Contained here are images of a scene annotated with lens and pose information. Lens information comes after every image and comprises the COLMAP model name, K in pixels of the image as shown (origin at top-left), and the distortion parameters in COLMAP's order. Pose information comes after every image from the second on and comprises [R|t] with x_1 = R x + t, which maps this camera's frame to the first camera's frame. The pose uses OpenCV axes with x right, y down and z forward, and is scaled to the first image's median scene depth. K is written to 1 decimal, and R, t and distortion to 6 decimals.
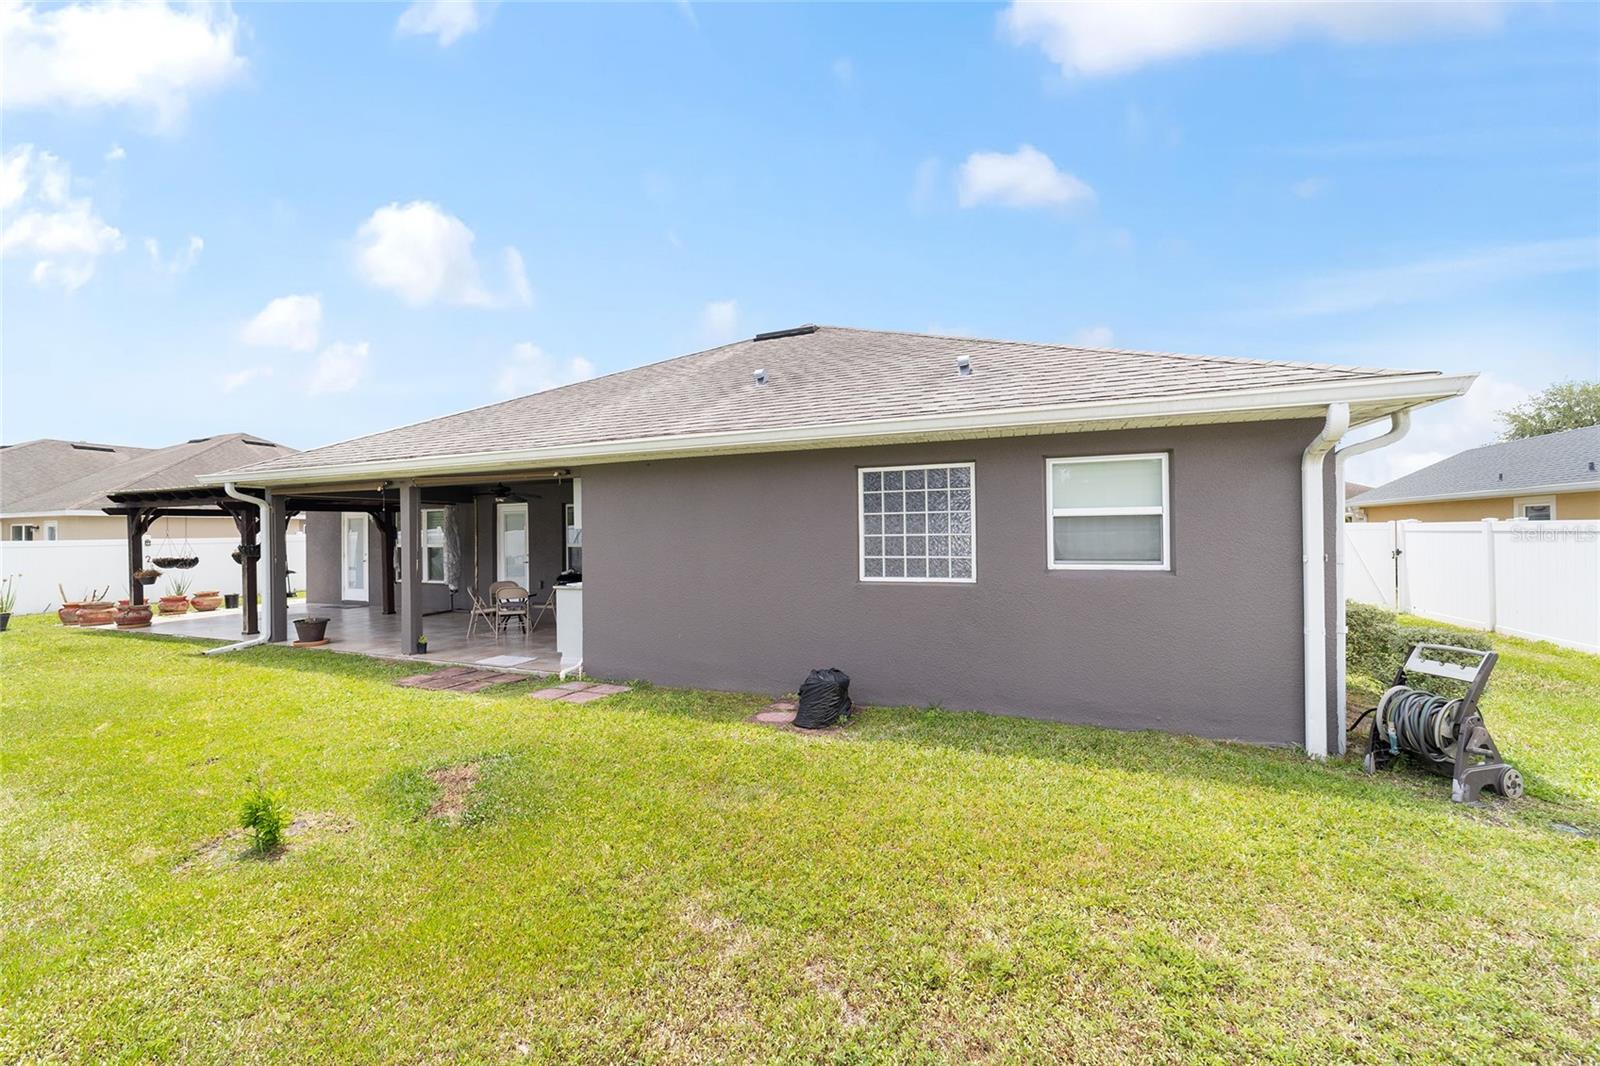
lens RADIAL K [[606.7, 0, 797.1], [0, 606.7, 528.5], [0, 0, 1]] dist [-0.004171, 0.002244]
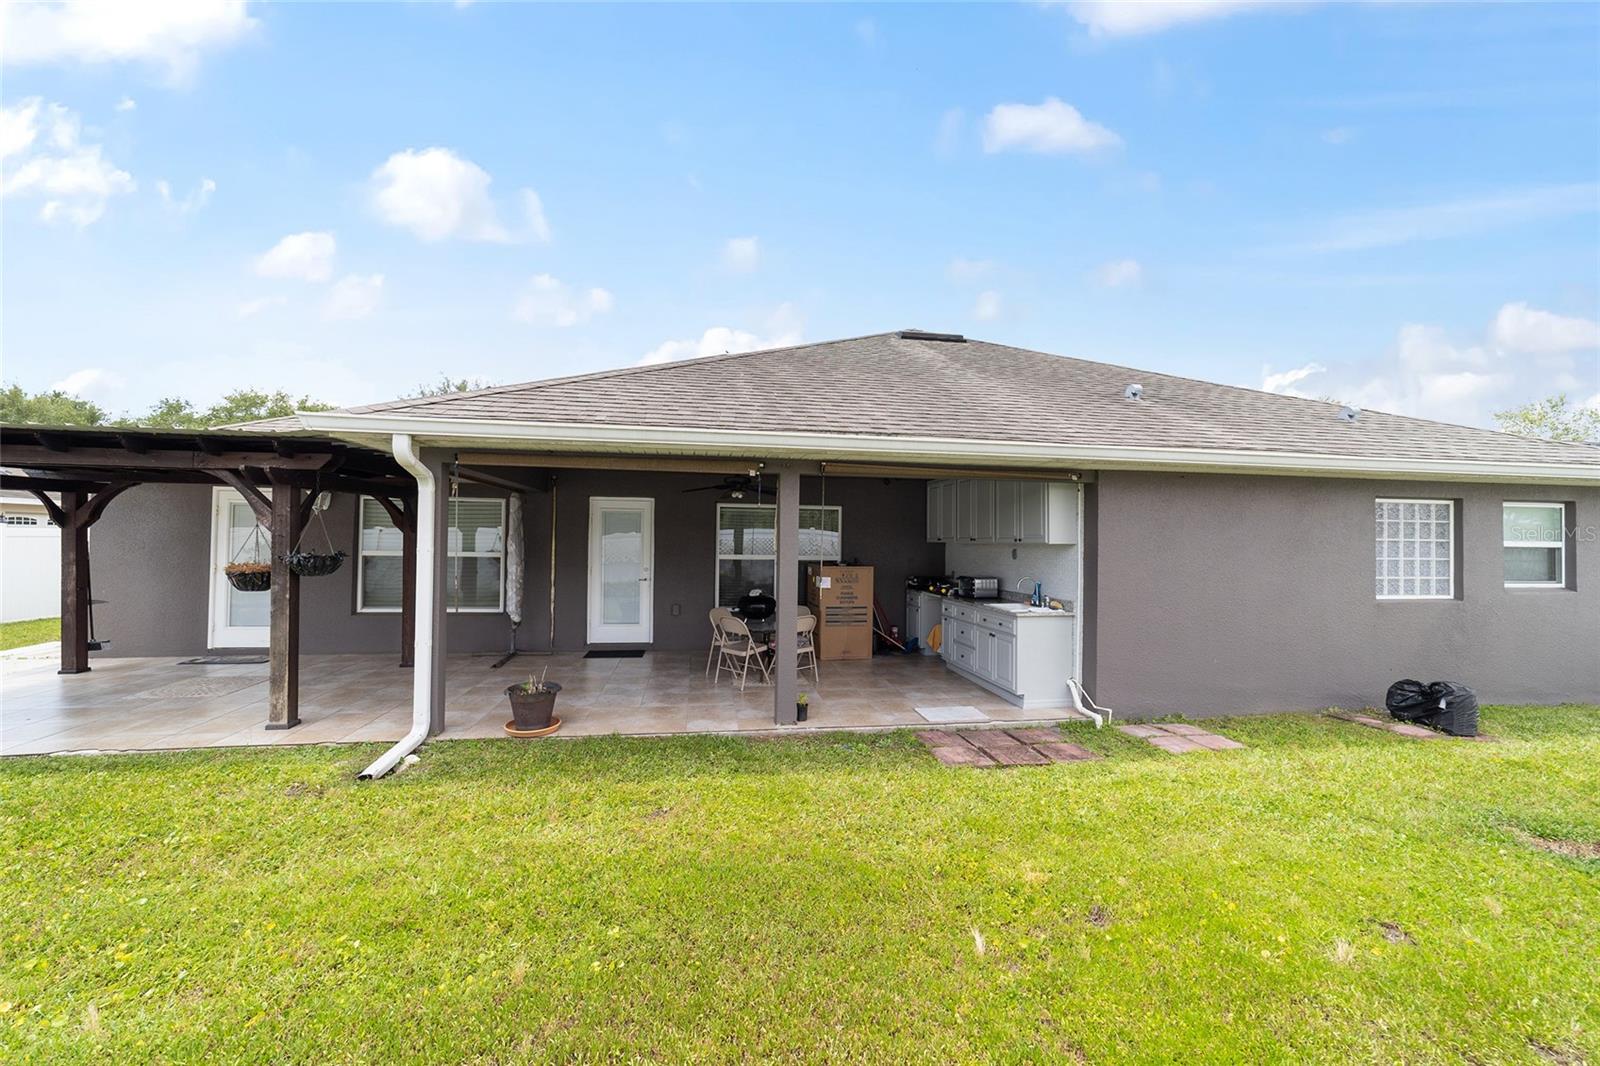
lens RADIAL K [[606.7, 0, 795.1], [0, 606.7, 534.4], [0, 0, 1]] dist [-0.004171, 0.002244]
pose [[0.857678, 0.029276, 0.513353, -0.714843], [-0.027963, 0.999556, -0.010285, 0.004104], [-0.513426, -0.005534, 0.858116, 0.306612]]
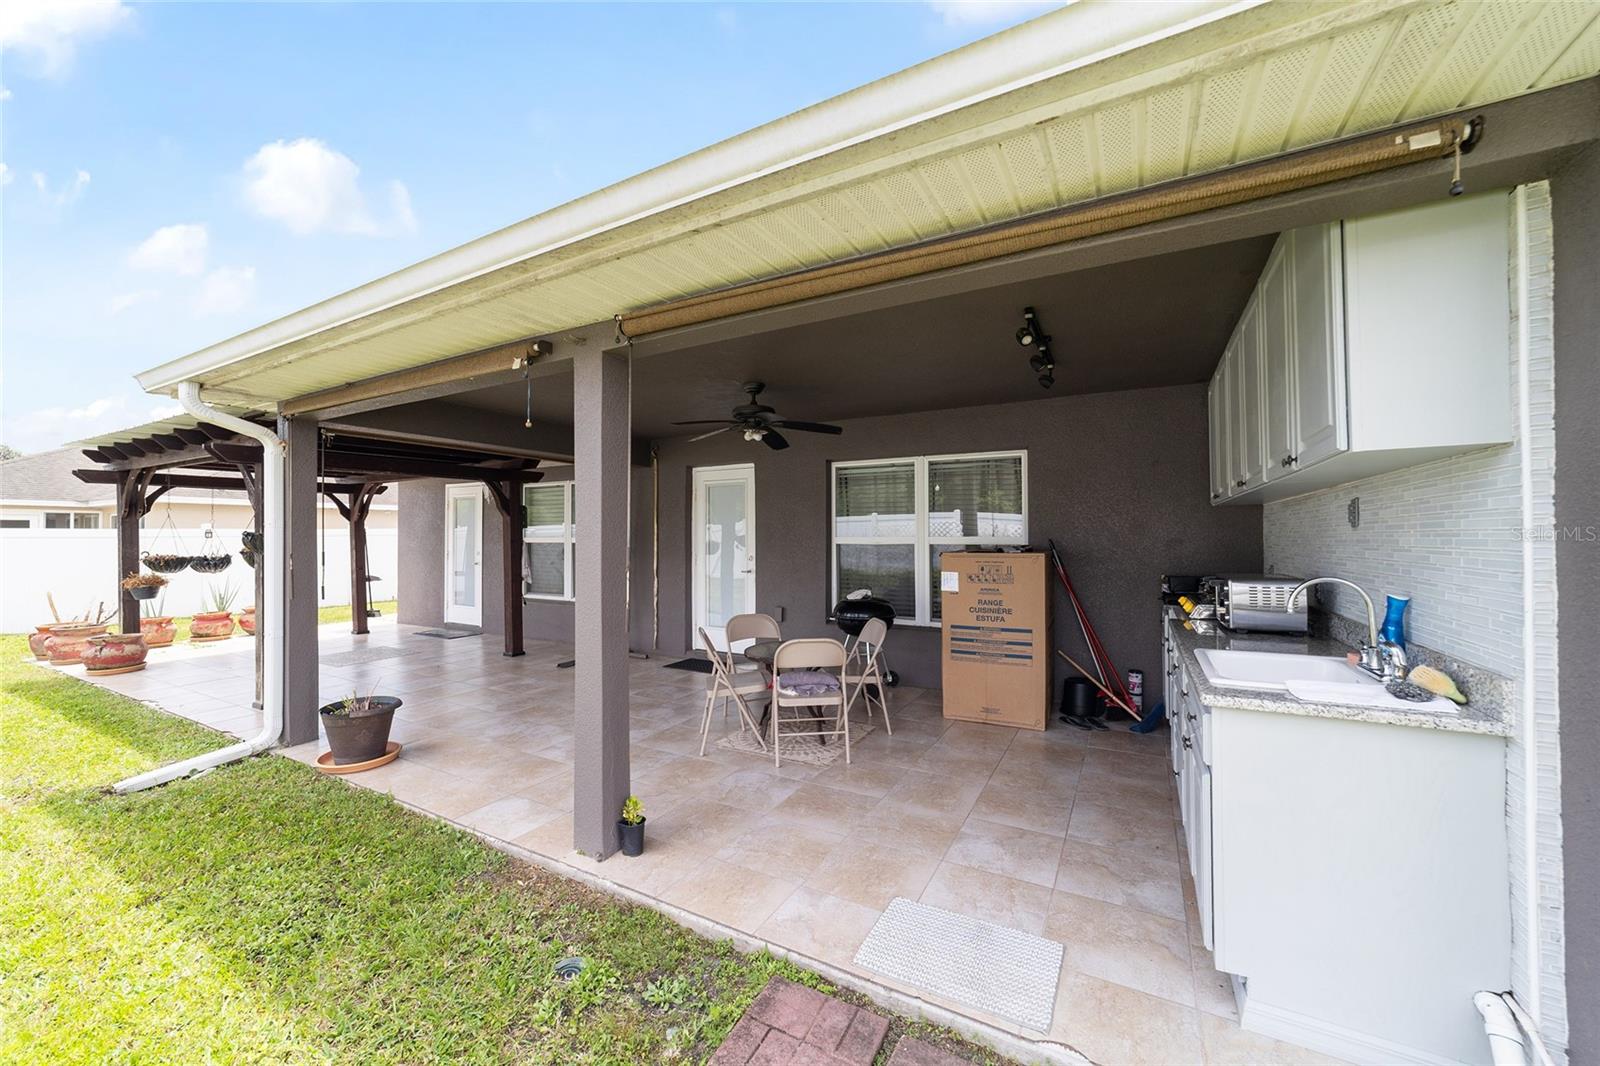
lens RADIAL K [[606.7, 0, 798.4], [0, 606.7, 529.3], [0, 0, 1]] dist [-0.004171, 0.002244]
pose [[0.991342, 0.007497, -0.131089, -0.353349], [-0.008158, 0.999957, -0.004505, 0.020806], [0.131049, 0.005536, 0.991360, 0.493465]]
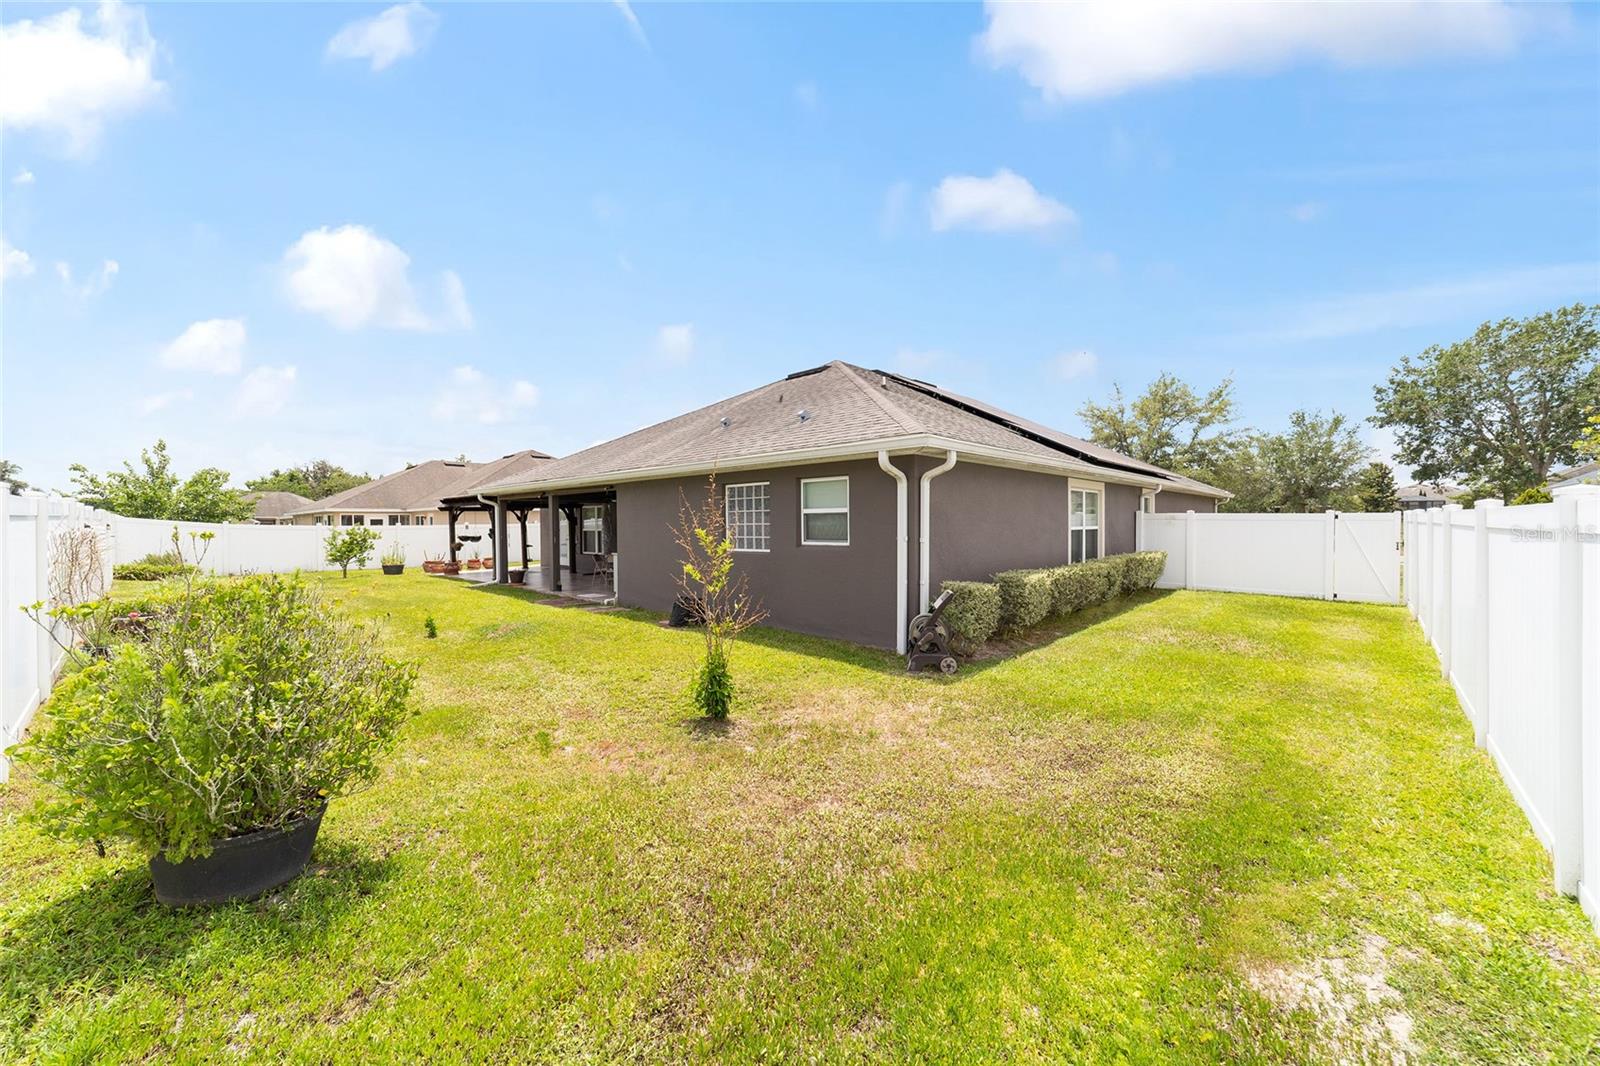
lens RADIAL K [[606.7, 0, 796.5], [0, 606.7, 536.6], [0, 0, 1]] dist [-0.004171, 0.002244]
pose [[0.932382, 0.013125, -0.361236, 0.470951], [-0.002106, 0.999521, 0.030881, -0.003726], [0.361468, -0.028032, 0.931963, -0.273370]]
